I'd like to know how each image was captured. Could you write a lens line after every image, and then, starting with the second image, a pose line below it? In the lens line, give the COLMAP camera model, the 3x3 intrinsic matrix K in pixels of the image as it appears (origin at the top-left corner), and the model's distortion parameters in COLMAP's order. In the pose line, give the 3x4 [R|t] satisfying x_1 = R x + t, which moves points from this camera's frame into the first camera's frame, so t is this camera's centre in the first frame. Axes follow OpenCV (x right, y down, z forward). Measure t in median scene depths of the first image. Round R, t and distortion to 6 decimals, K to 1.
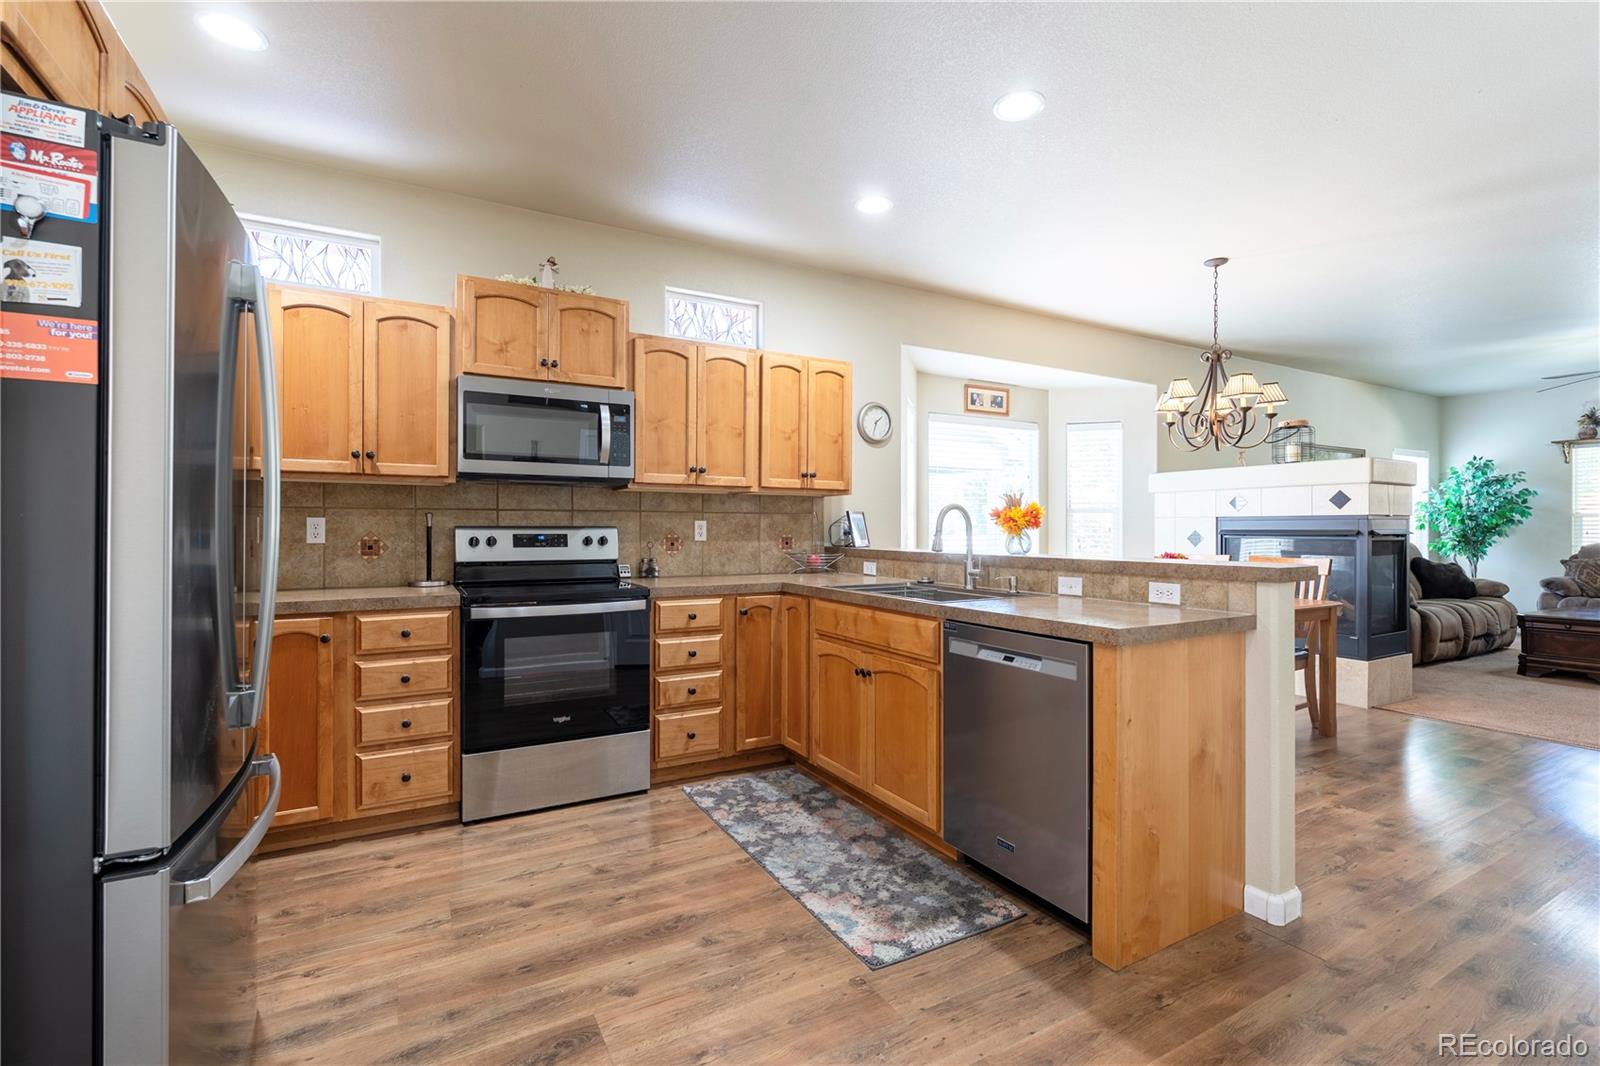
lens RADIAL K [[699.1, 0, 814.0], [0, 699.1, 530.4], [0, 0, 1]] dist [-0.006193, 0.001231]
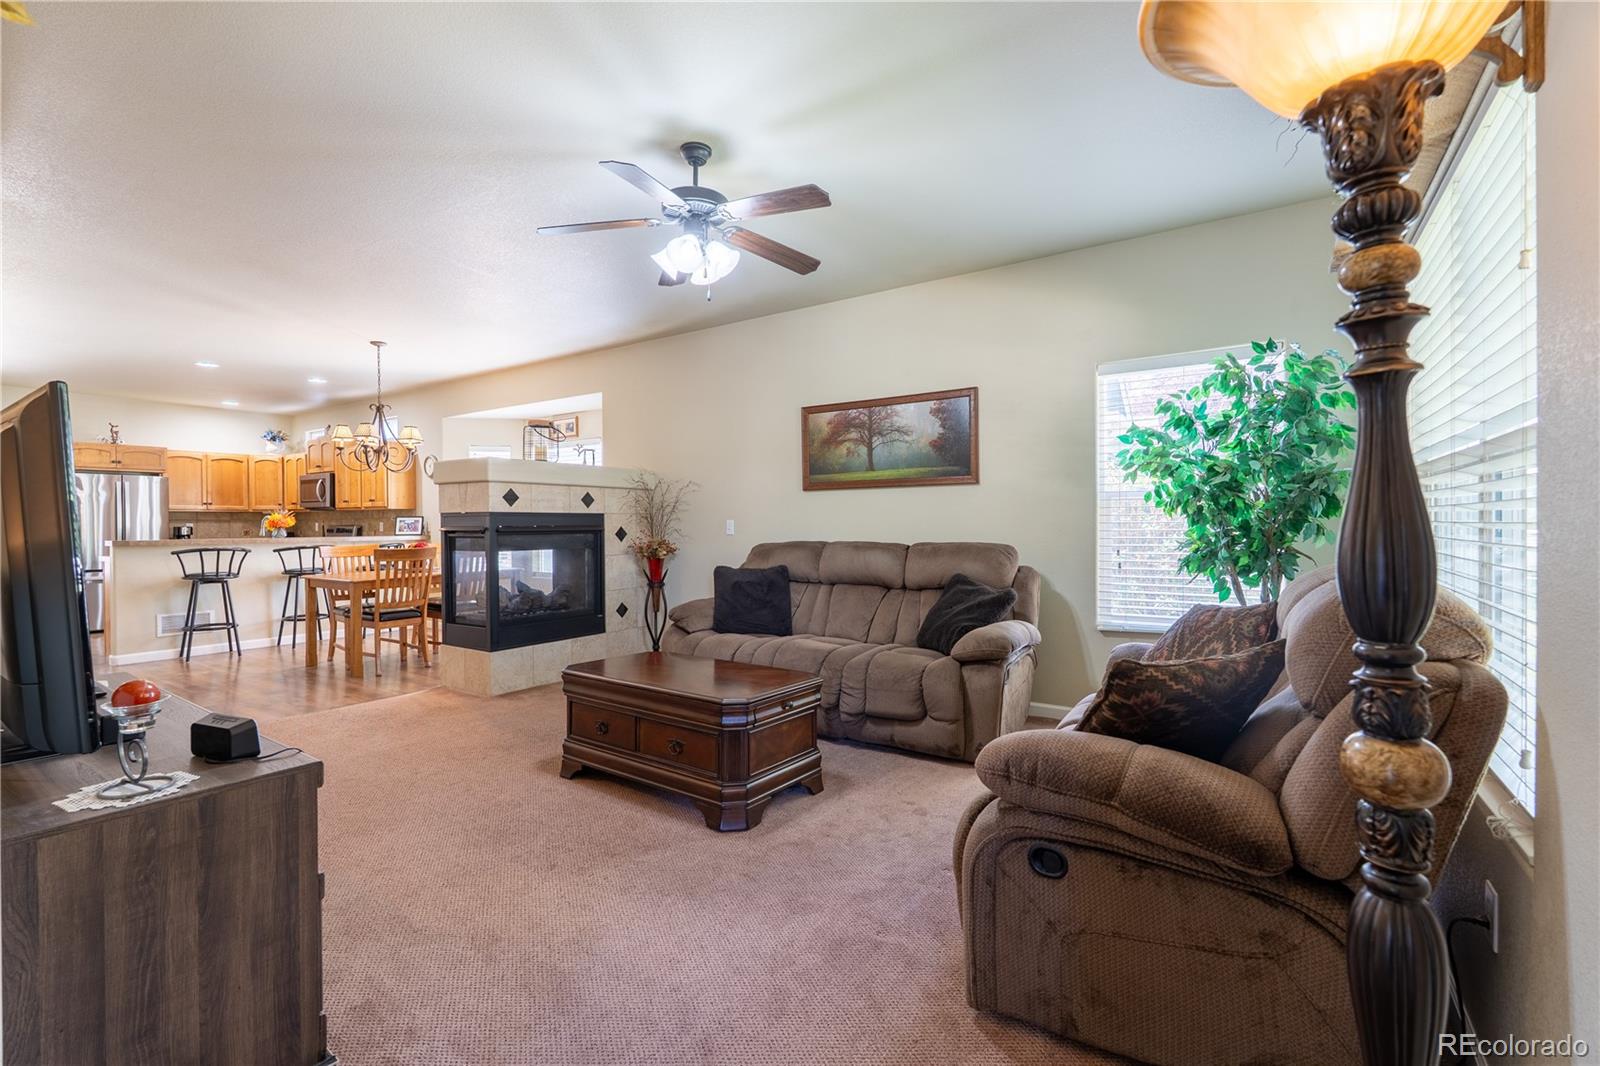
lens RADIAL K [[699.1, 0, 813.0], [0, 699.1, 528.1], [0, 0, 1]] dist [-0.006193, 0.001231]
pose [[0.461979, 0.002706, -0.886887, 2.762507], [0.002362, 0.999988, 0.004281, -0.001488], [0.886888, -0.004073, 0.461967, 1.358053]]
